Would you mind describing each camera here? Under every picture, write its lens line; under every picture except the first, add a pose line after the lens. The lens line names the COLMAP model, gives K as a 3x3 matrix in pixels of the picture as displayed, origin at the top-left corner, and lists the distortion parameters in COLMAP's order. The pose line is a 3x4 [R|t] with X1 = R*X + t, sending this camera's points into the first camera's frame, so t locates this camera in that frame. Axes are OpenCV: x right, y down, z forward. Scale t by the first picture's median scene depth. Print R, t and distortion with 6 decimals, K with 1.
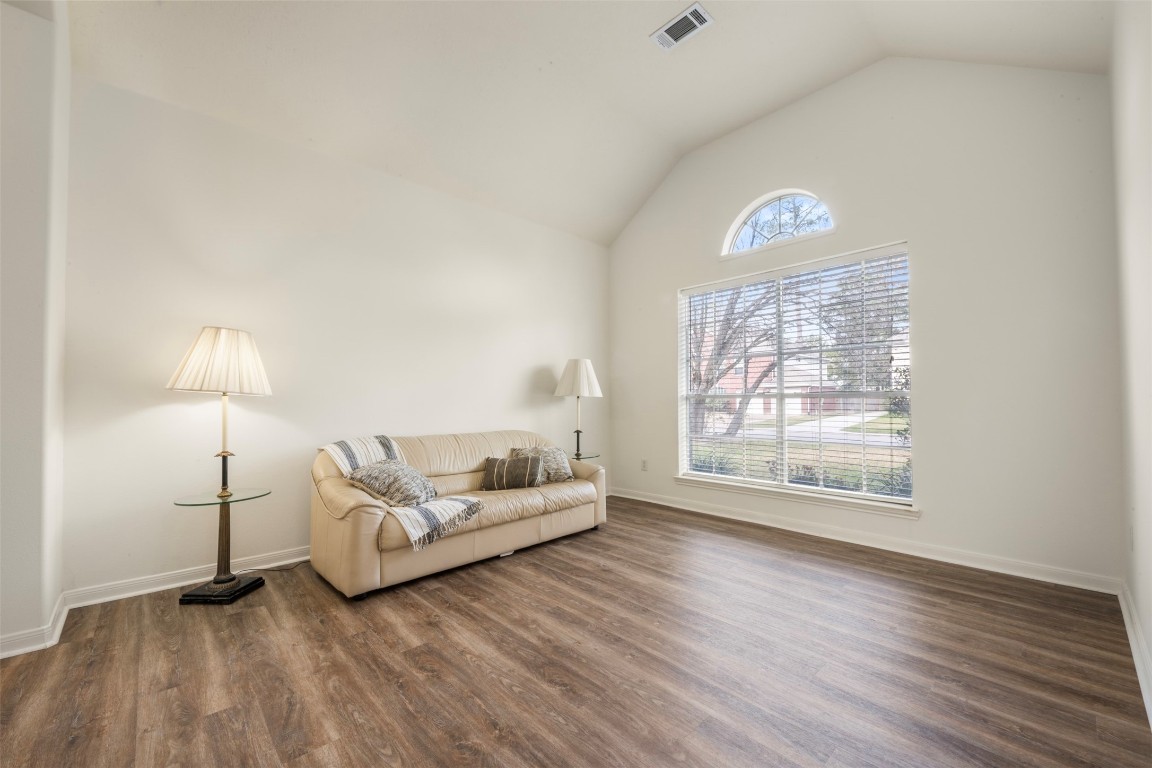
lens RADIAL K [[461.0, 0, 581.3], [0, 461.0, 389.6], [0, 0, 1]] dist [0.001602, -0.000523]
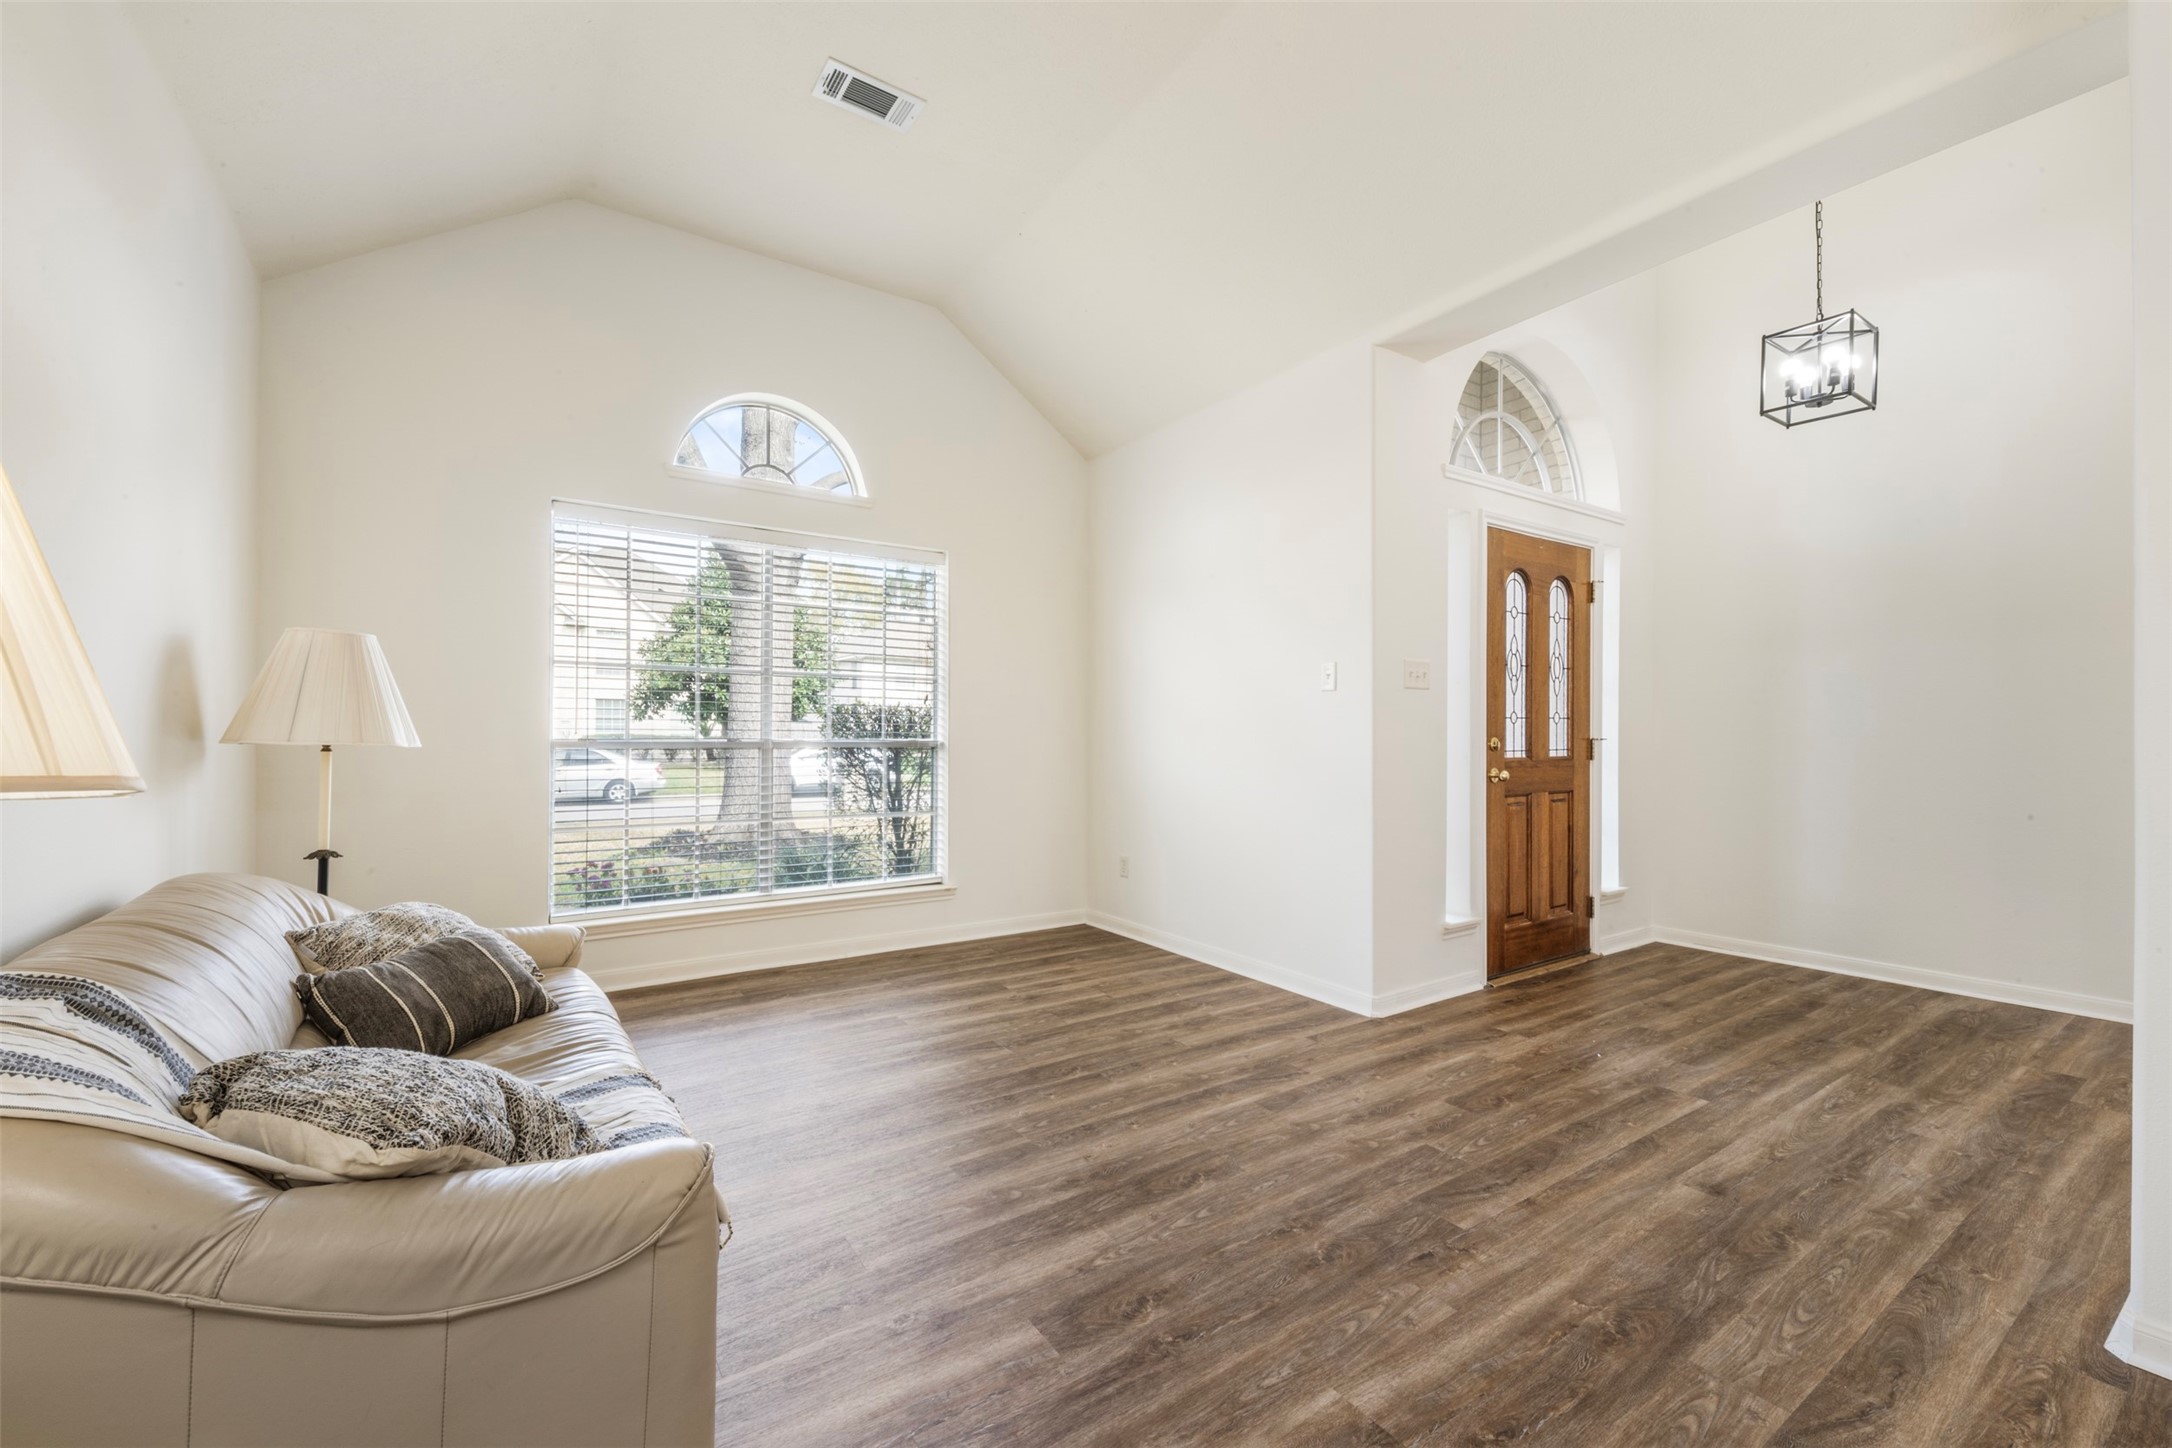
lens RADIAL K [[869.2, 0, 1092.1], [0, 869.2, 724.0], [0, 0, 1]] dist [0.001602, -0.000523]
pose [[0.148603, 0.016178, 0.988765, -0.878057], [-0.029591, 0.999491, -0.011906, -0.016706], [-0.988454, -0.027489, 0.149006, 0.622952]]
